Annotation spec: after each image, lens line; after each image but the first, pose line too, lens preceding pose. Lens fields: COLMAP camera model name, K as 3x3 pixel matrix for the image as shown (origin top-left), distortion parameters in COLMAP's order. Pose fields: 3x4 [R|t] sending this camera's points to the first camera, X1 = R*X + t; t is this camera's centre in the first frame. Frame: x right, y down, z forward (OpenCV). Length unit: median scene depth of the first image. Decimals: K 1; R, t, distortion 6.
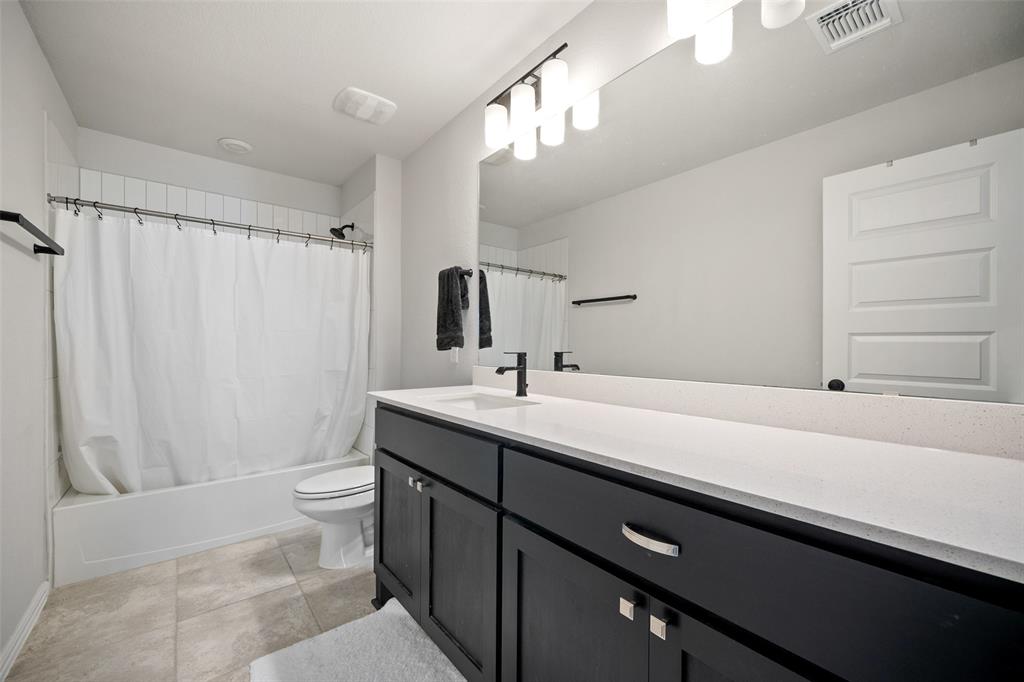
lens RADIAL K [[409.3, 0, 509.1], [0, 409.3, 346.3], [0, 0, 1]] dist [0.008883, -0.000075]
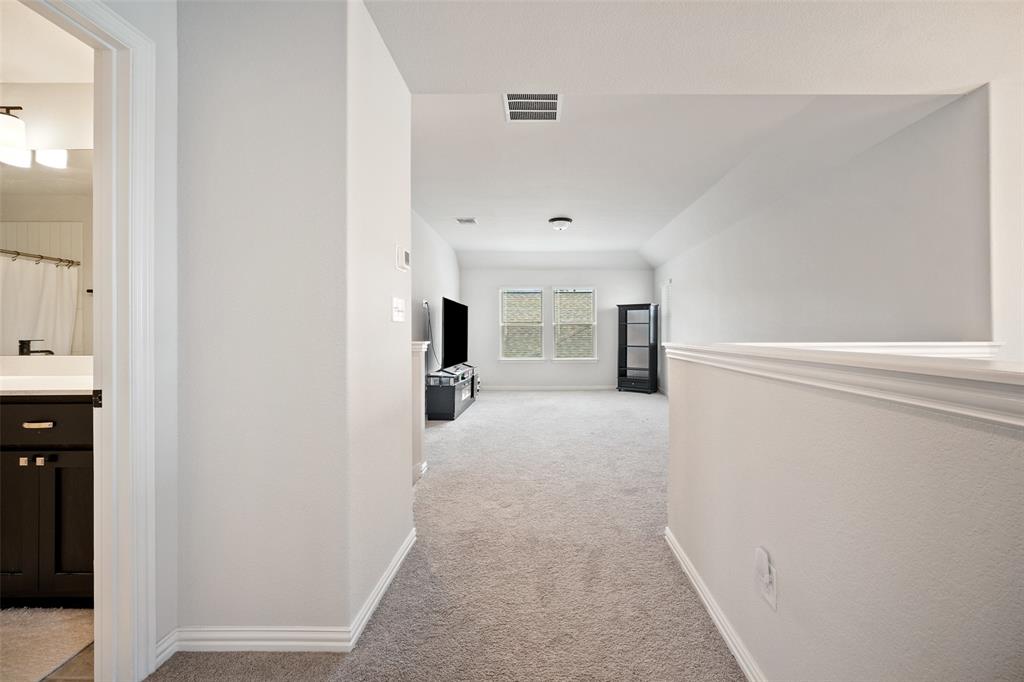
lens RADIAL K [[409.3, 0, 517.1], [0, 409.3, 334.5], [0, 0, 1]] dist [0.008883, -0.000075]
pose [[0.638405, -0.001017, 0.769700, 0.105963], [0.001734, 0.999998, -0.000117, -0.000103], [-0.769698, 0.001409, 0.638406, -0.904017]]
